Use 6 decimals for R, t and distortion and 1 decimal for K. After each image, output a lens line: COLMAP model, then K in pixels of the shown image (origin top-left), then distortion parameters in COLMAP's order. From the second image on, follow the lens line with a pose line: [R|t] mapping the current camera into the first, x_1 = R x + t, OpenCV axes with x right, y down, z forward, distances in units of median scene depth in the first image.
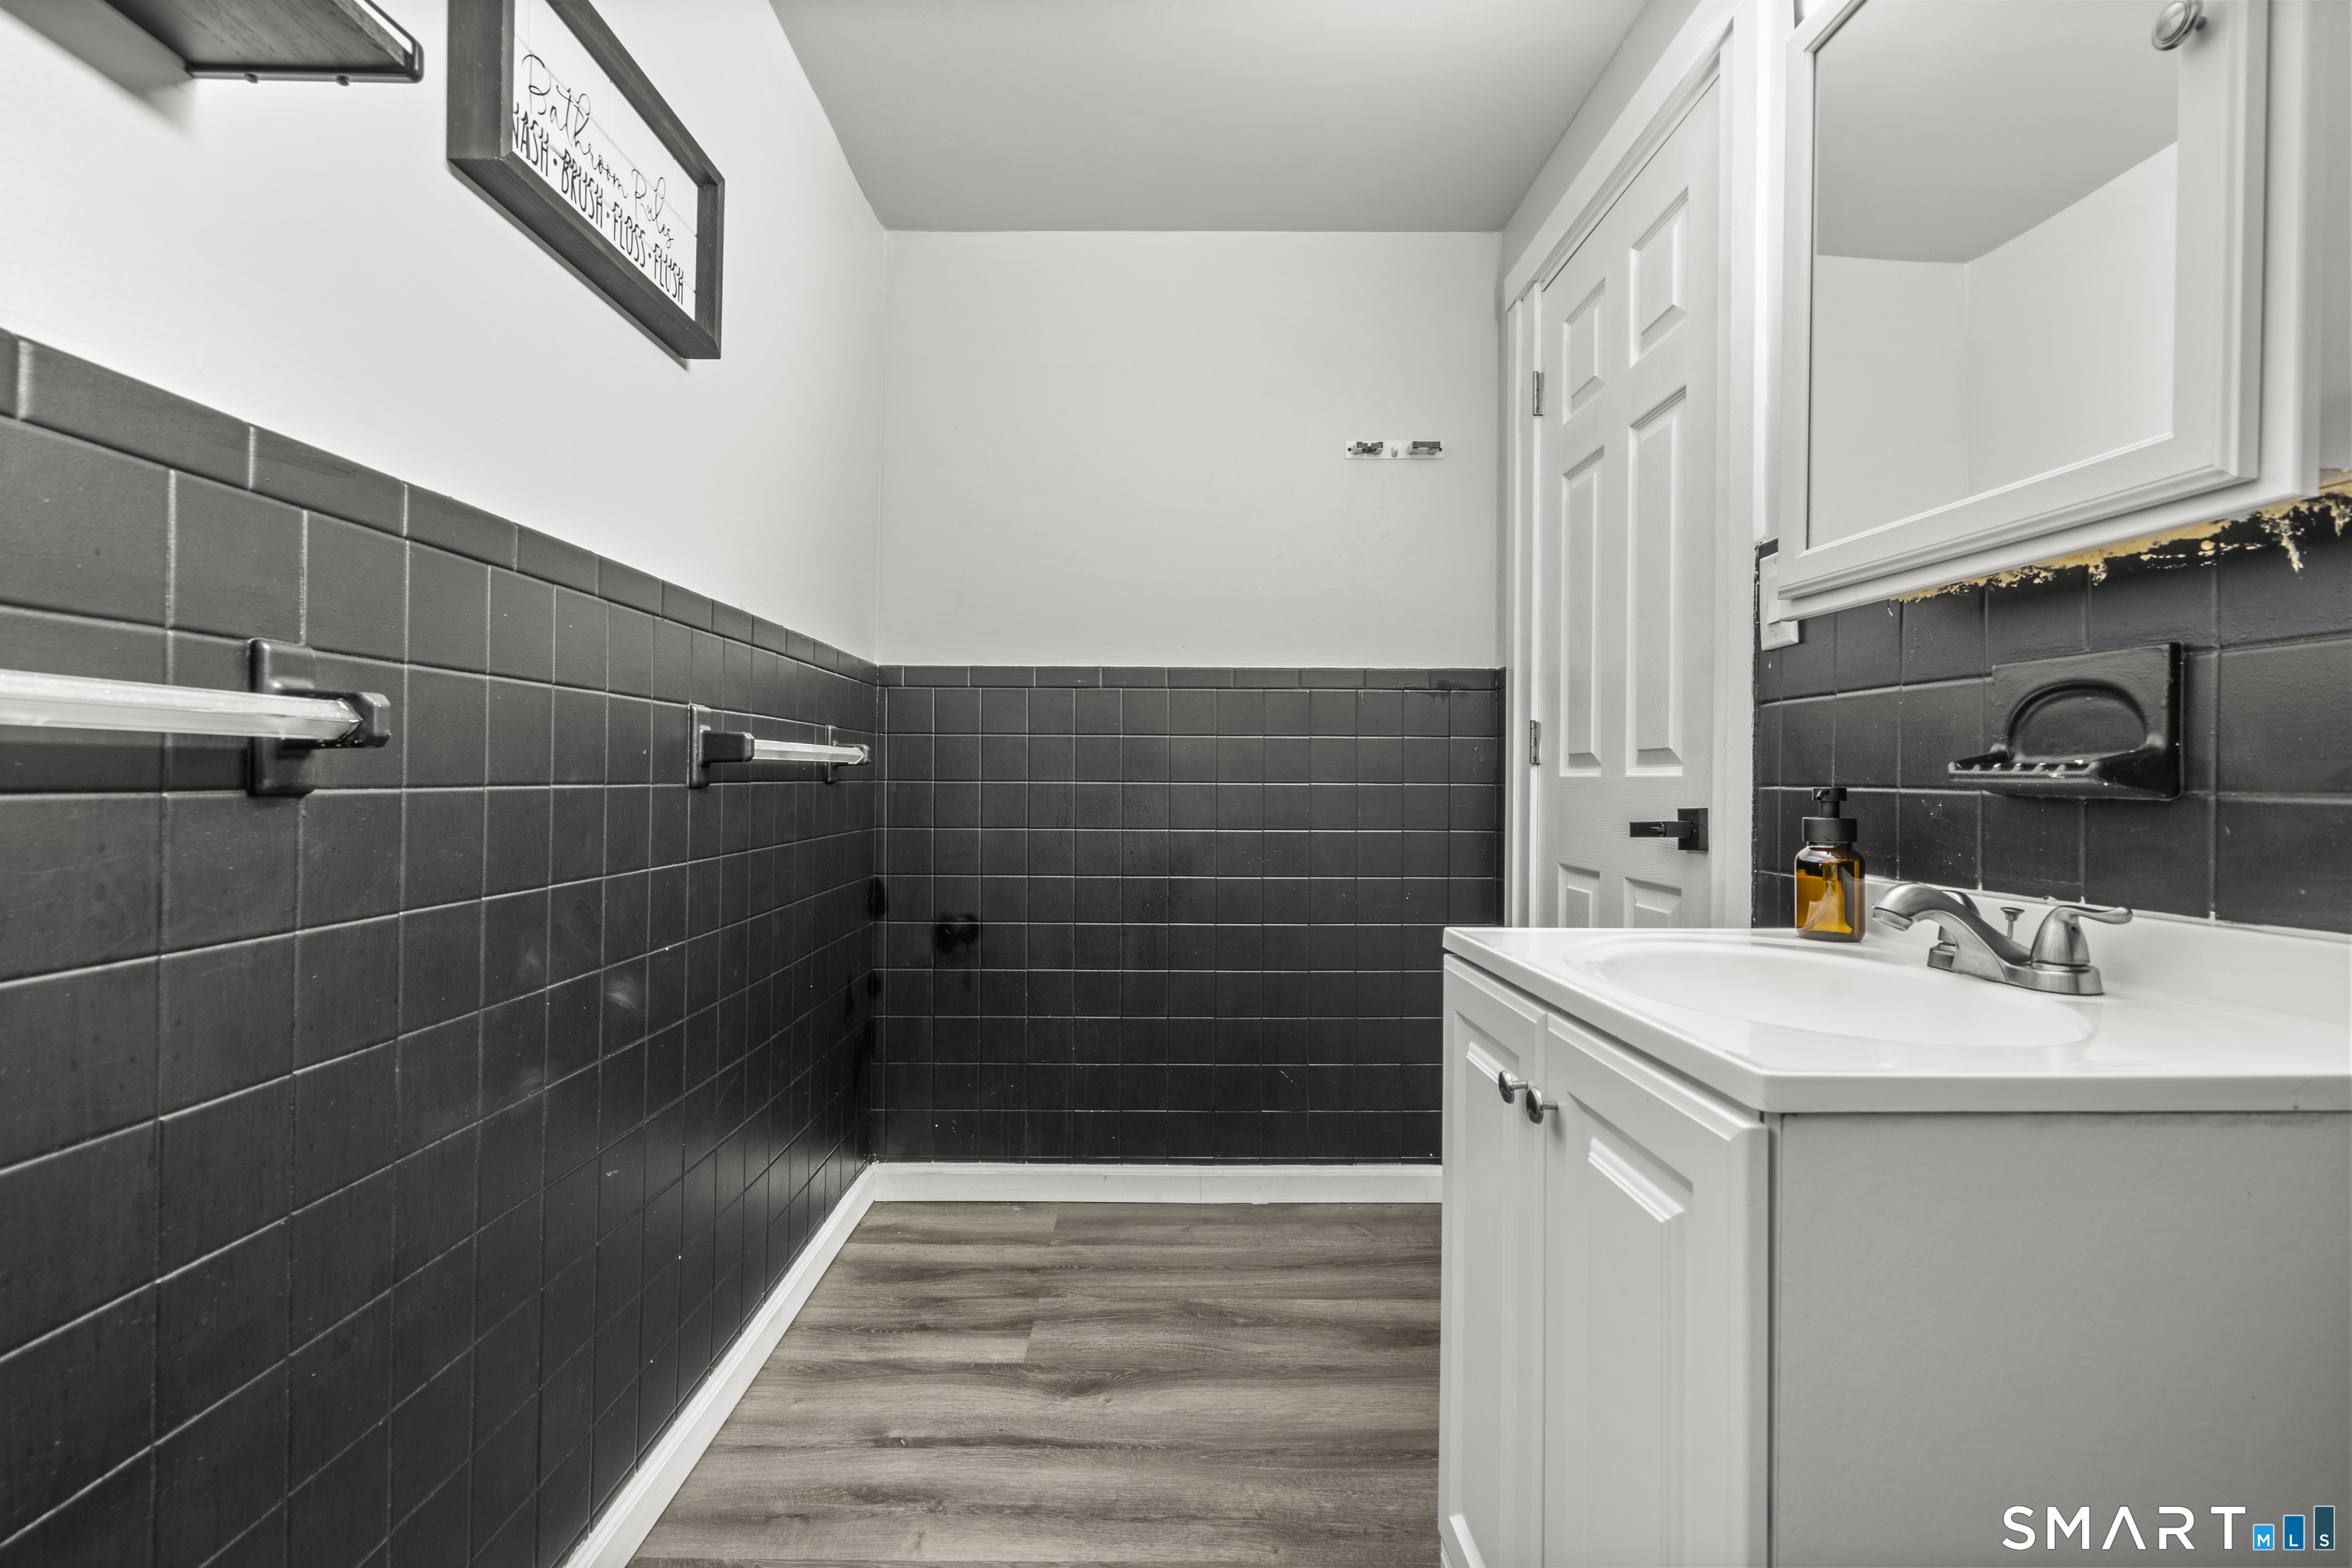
lens RADIAL K [[1066.1, 0, 1170.9], [0, 1066.1, 776.1], [0, 0, 1]] dist [0.000968, 0.000509]
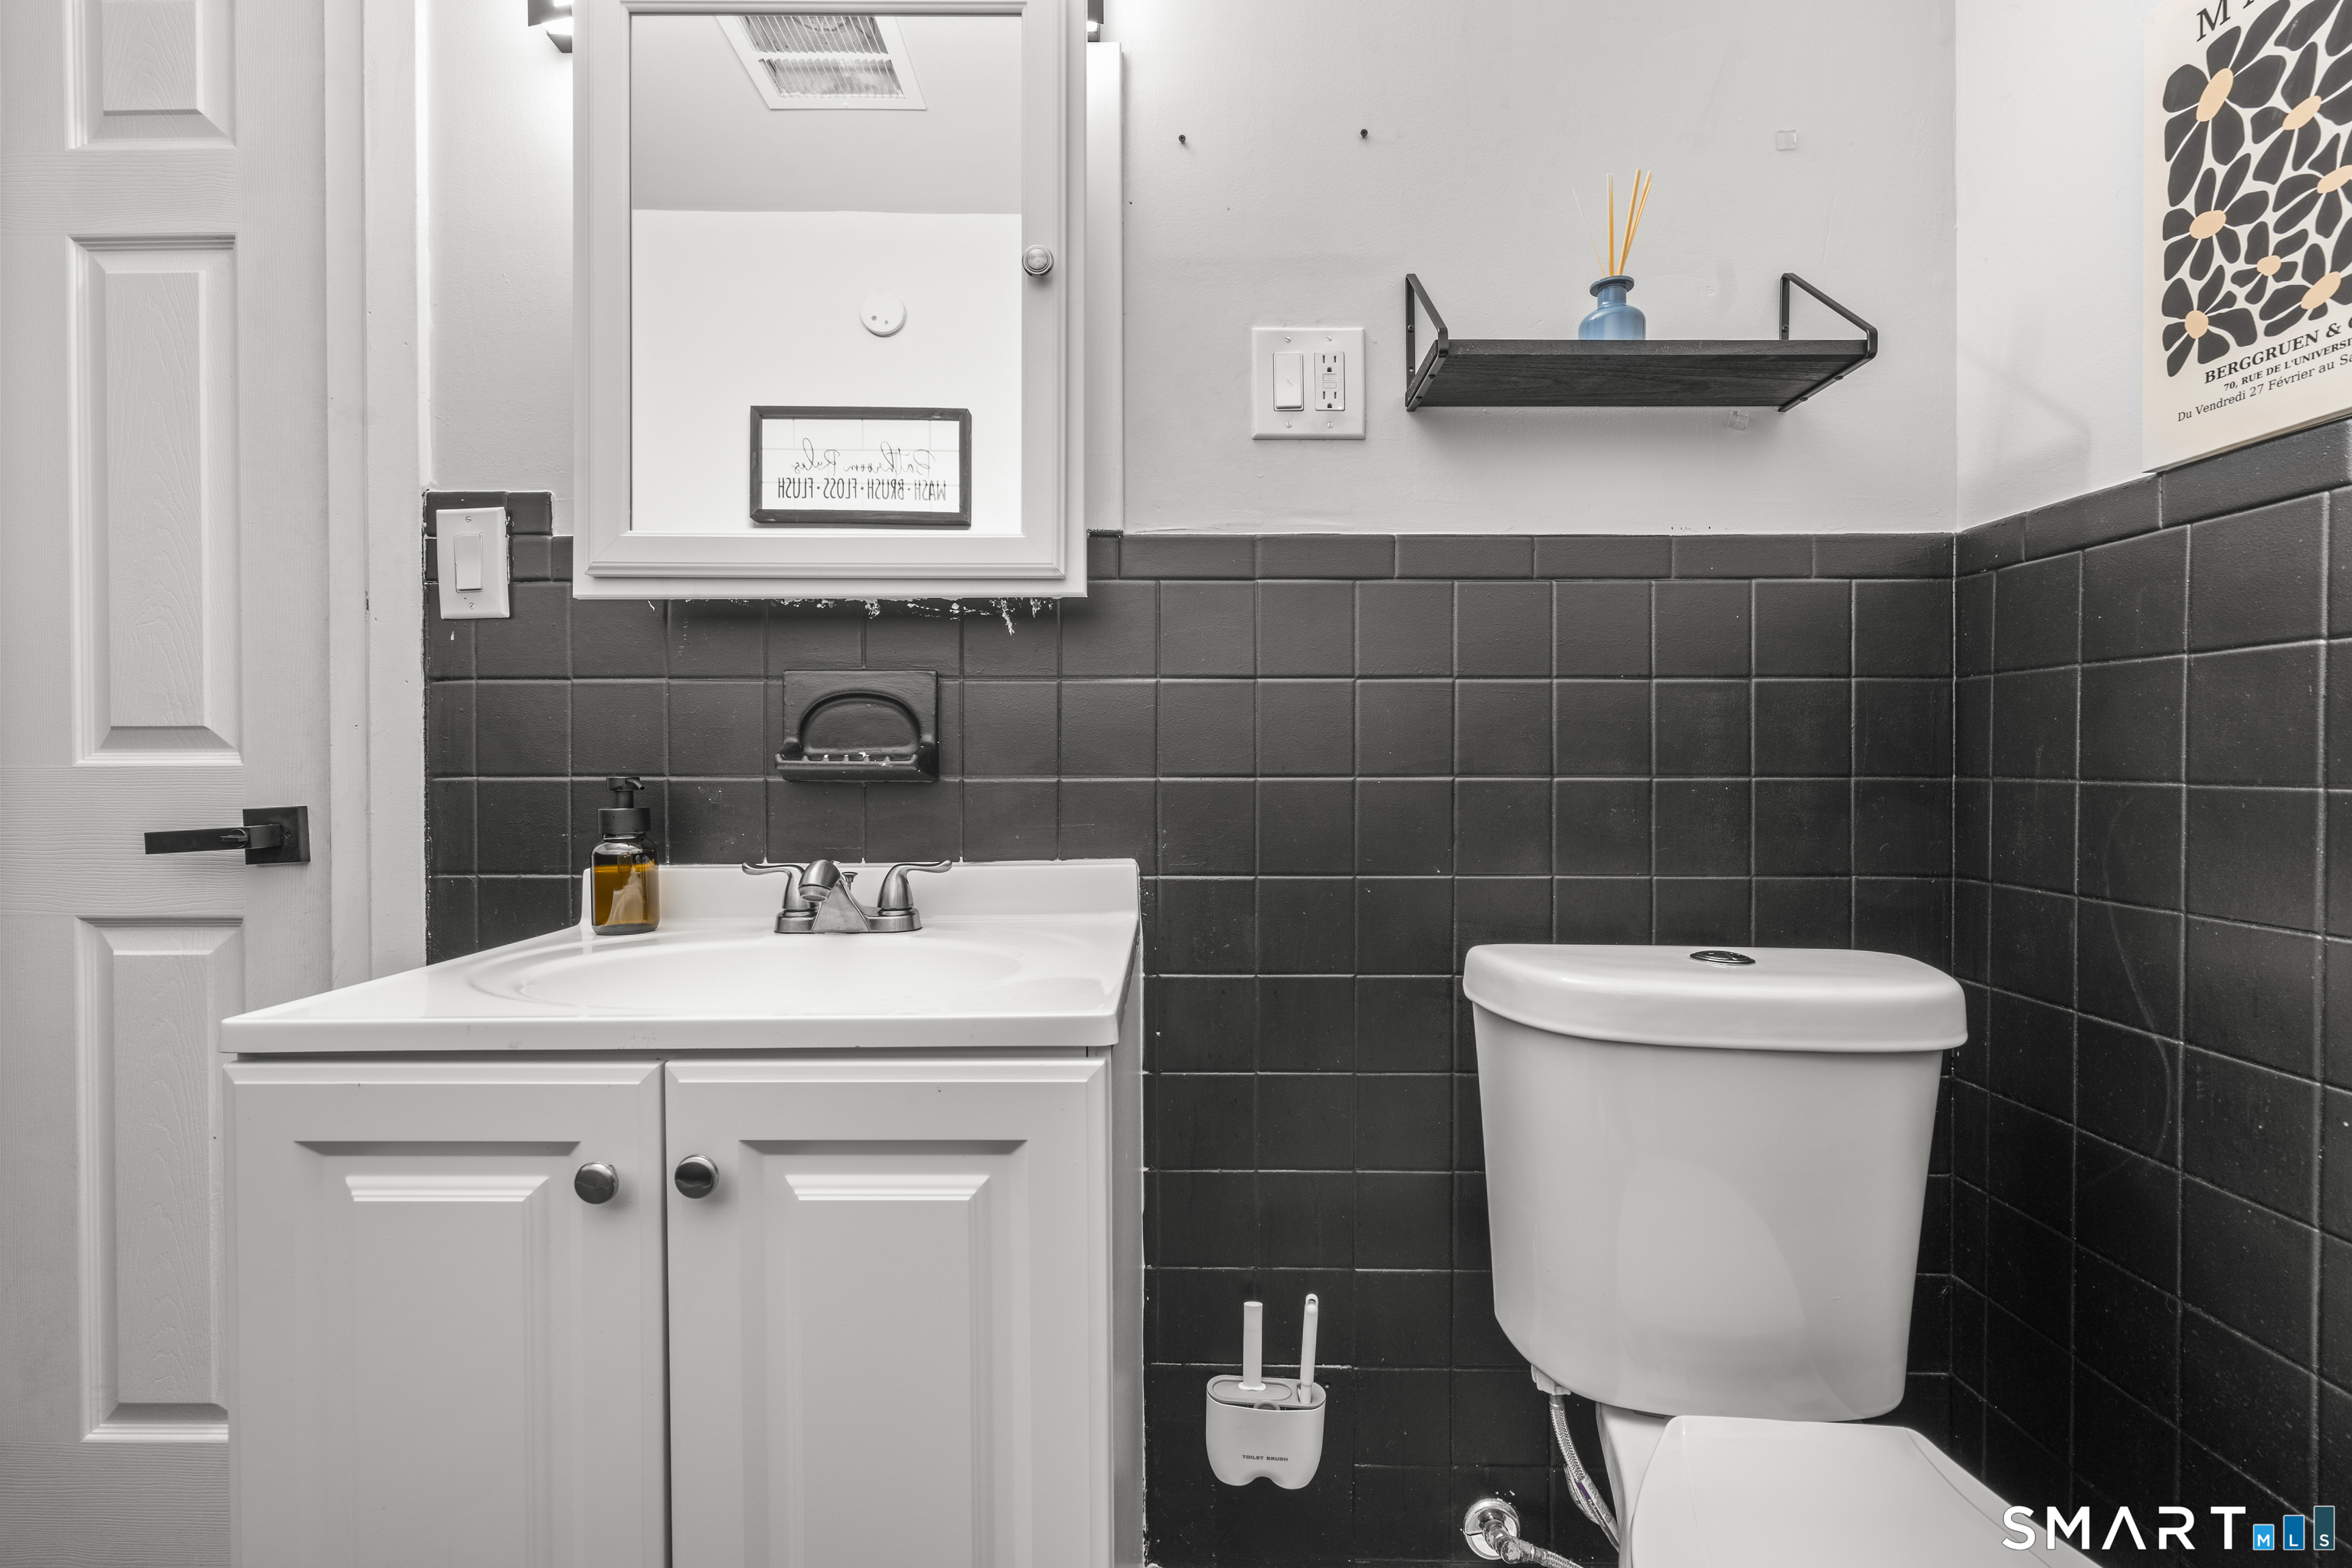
lens RADIAL K [[1071.5, 0, 1177.6], [0, 1071.5, 761.2], [0, 0, 1]] dist [0.000138, 0.000291]
pose [[0.035665, -0.000869, 0.999363, -0.387353], [0.001185, 0.999999, 0.000827, -0.004296], [-0.999363, 0.001155, 0.035666, 0.521415]]
